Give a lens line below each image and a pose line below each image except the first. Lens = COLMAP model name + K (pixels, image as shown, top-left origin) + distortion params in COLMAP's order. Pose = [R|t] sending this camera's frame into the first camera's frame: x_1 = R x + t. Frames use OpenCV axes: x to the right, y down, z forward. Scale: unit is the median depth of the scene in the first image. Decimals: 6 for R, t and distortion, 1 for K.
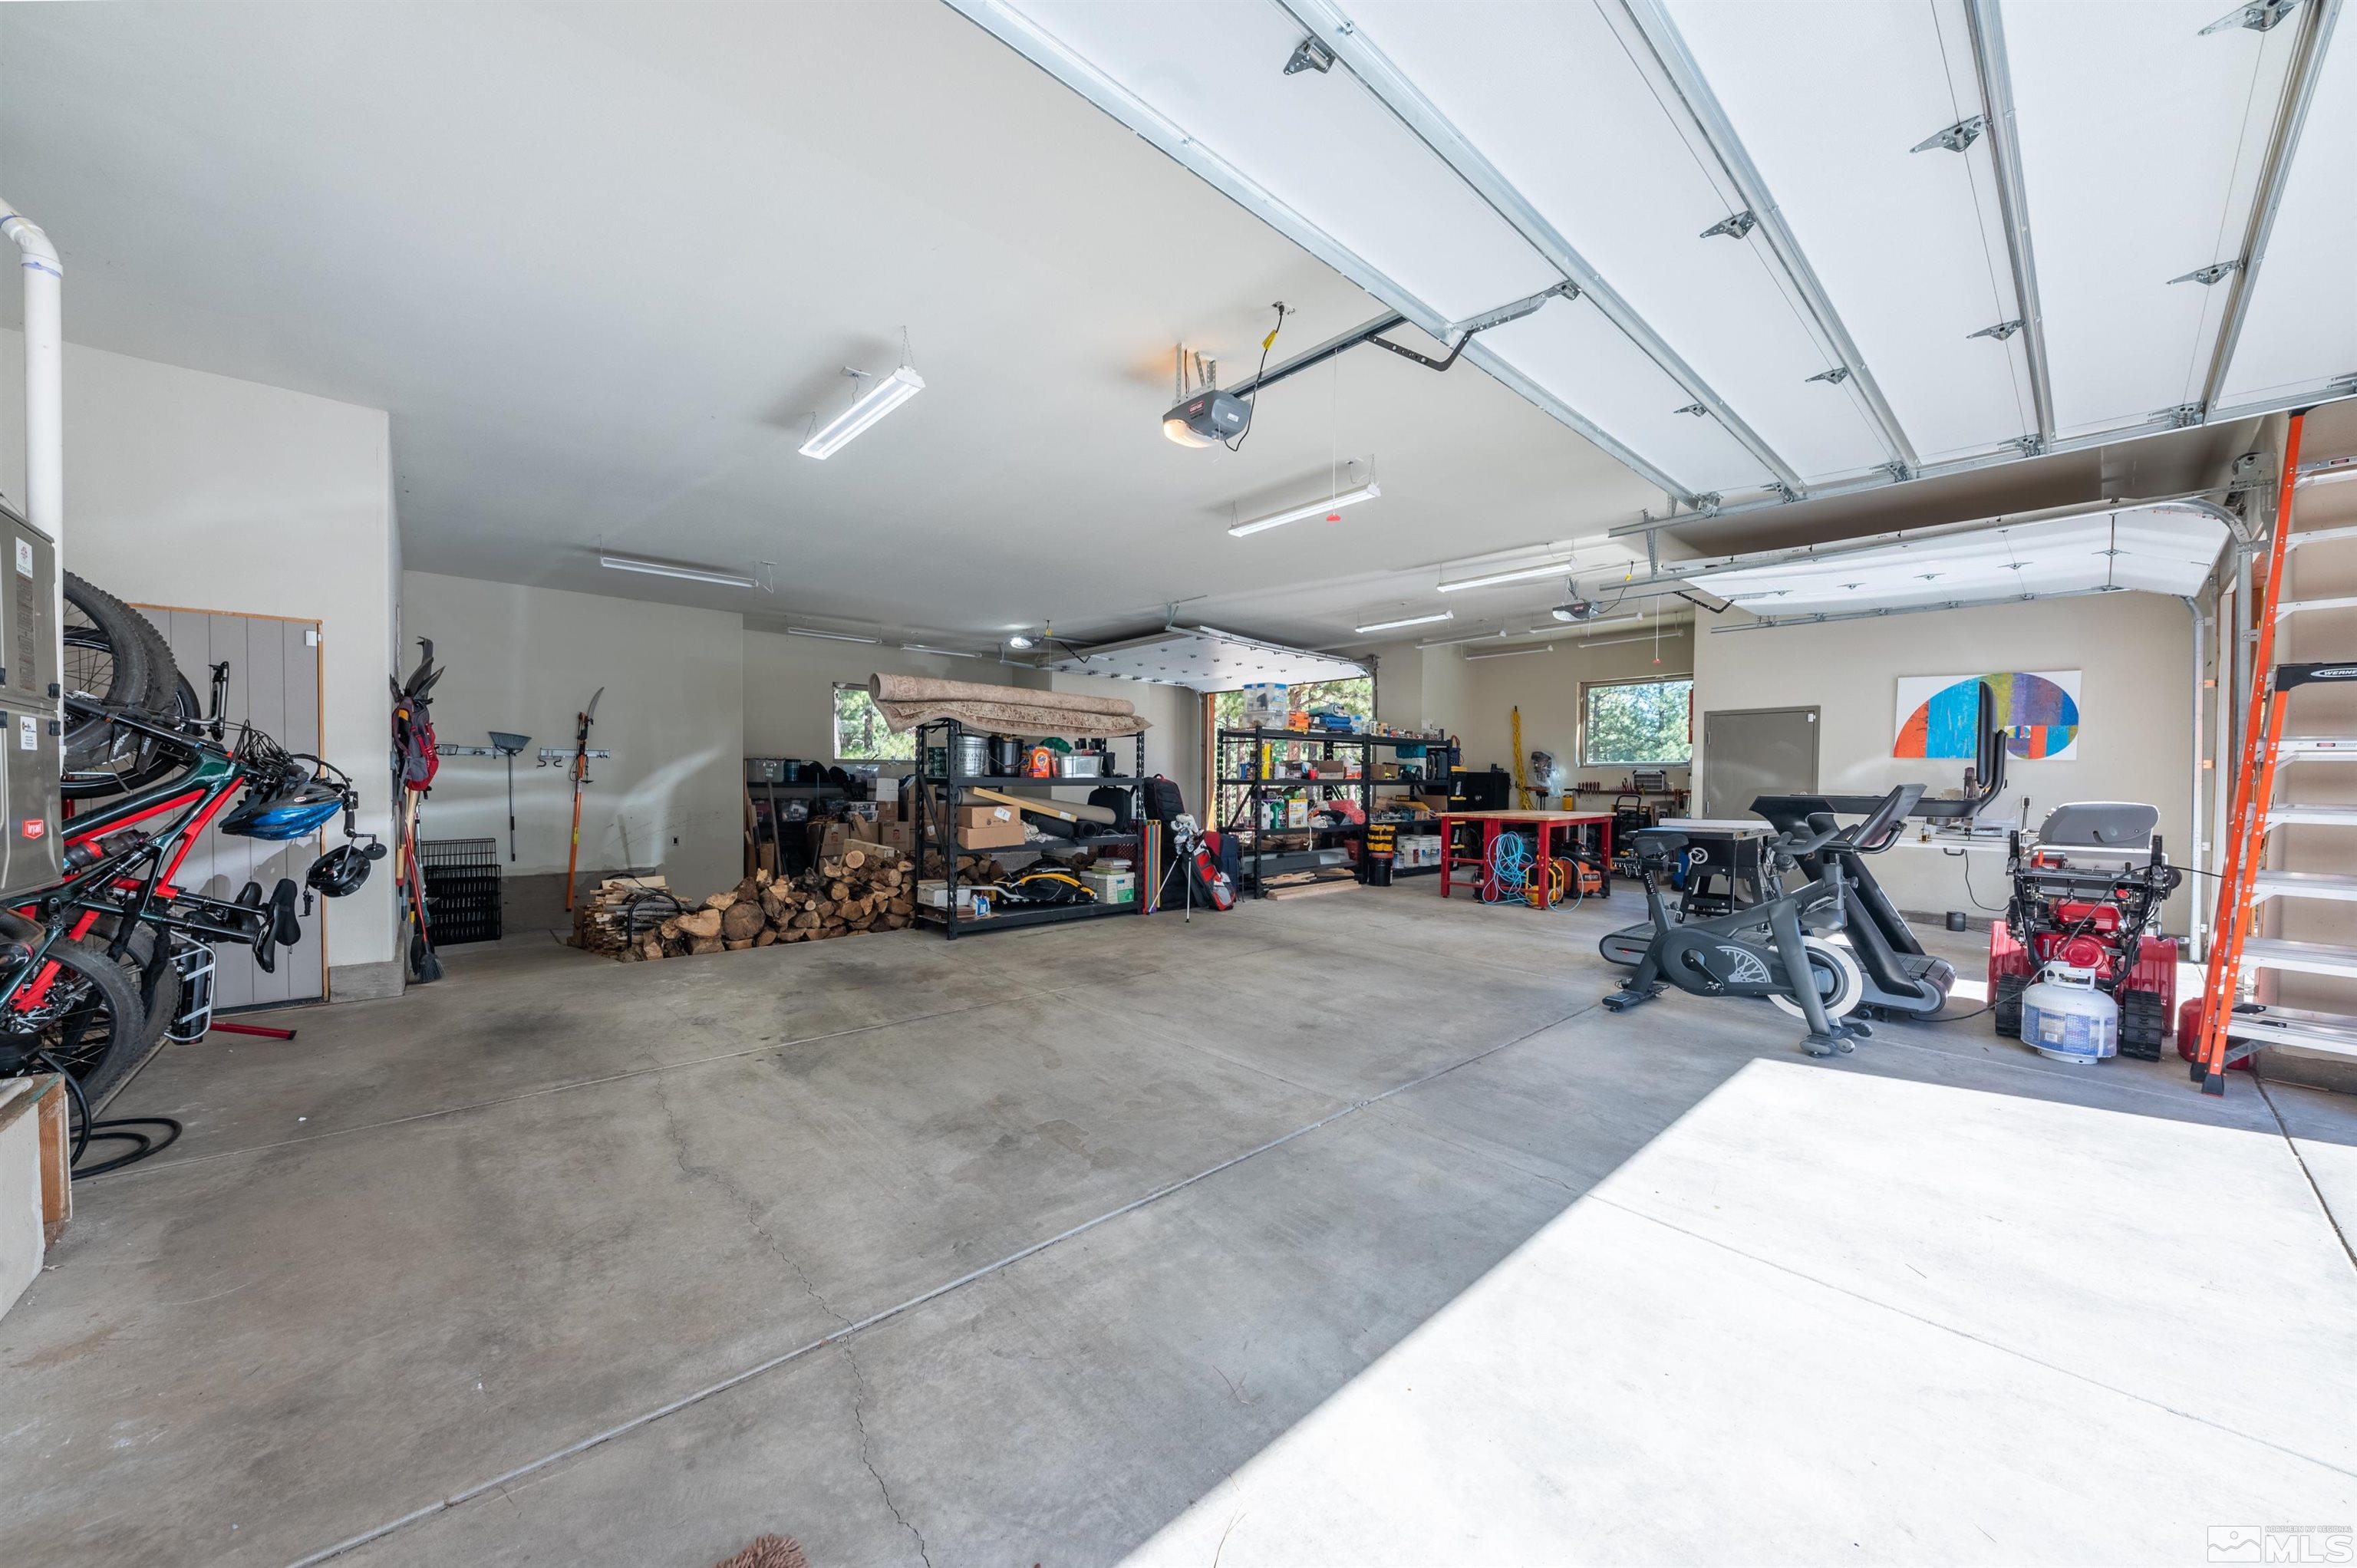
lens RADIAL K [[823.1, 0, 1175.2], [0, 823.1, 796.7], [0, 0, 1]] dist [0.005028, -0.004182]
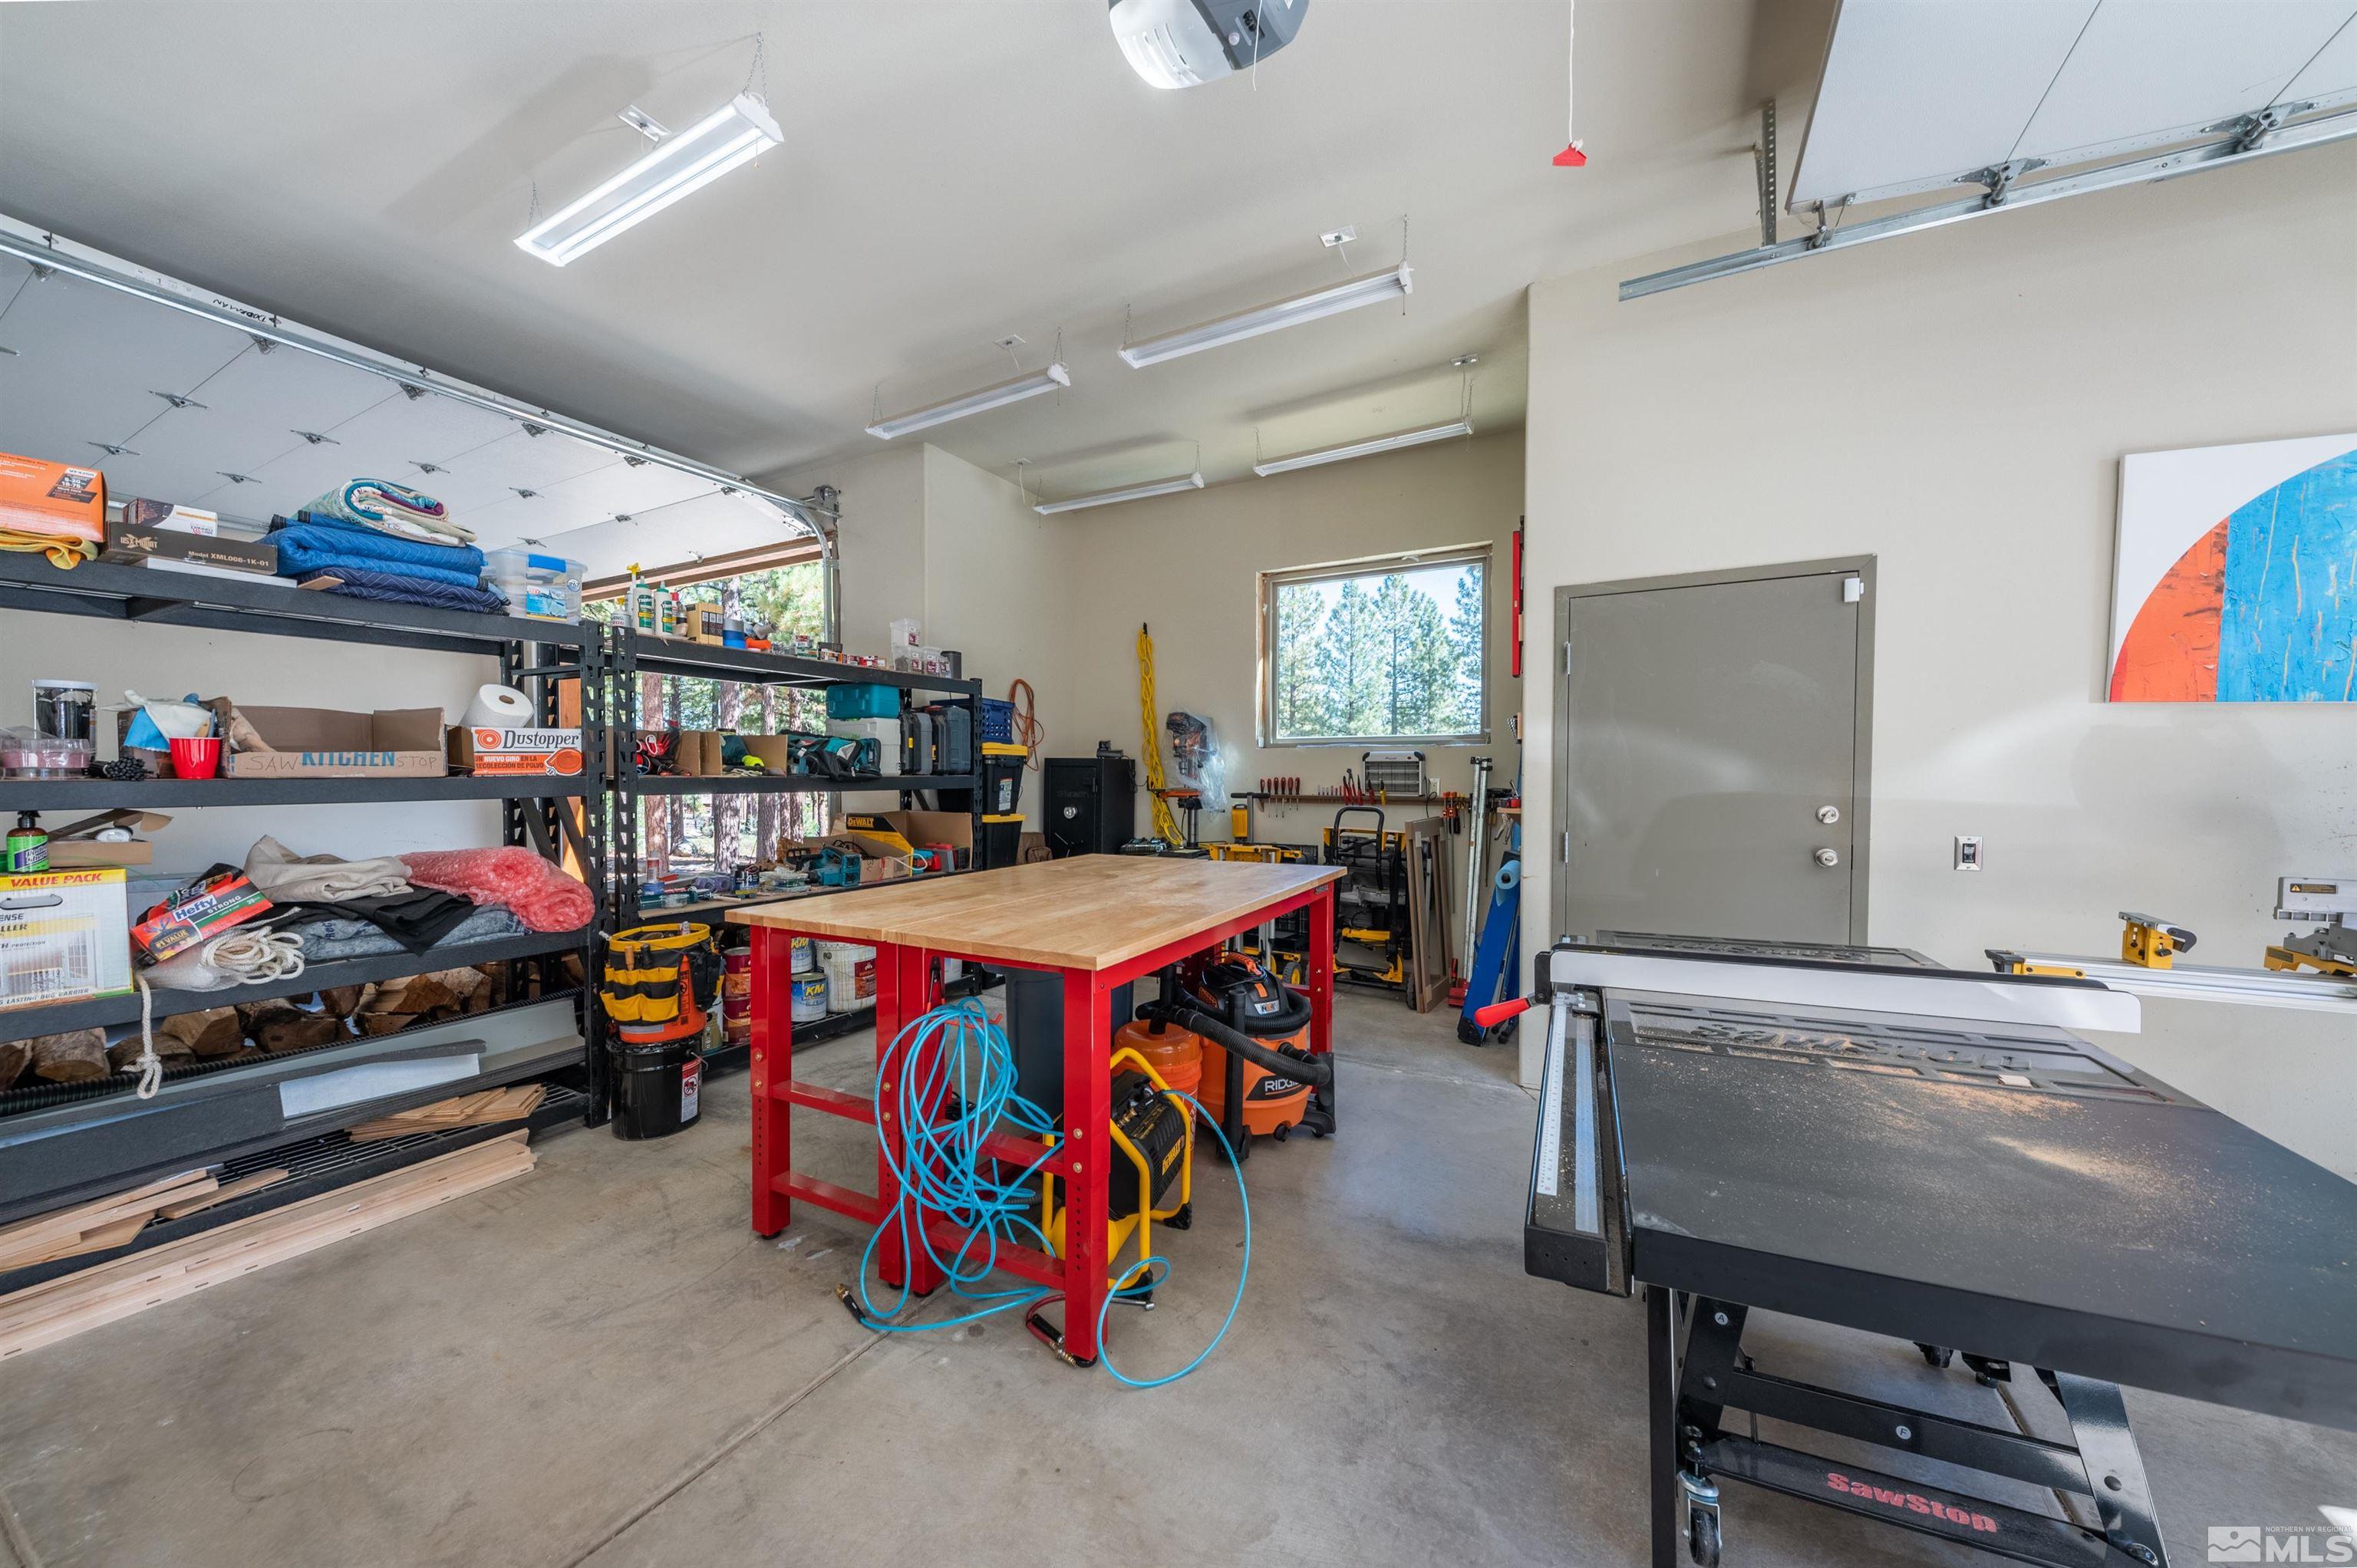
lens RADIAL K [[823.1, 0, 1187.4], [0, 823.1, 783.0], [0, 0, 1]] dist [0.005028, -0.004182]
pose [[0.941128, -0.009687, 0.337913, 0.302368], [0.012128, 0.999913, -0.005113, -0.013371], [-0.337834, 0.008910, 0.941164, 0.592370]]
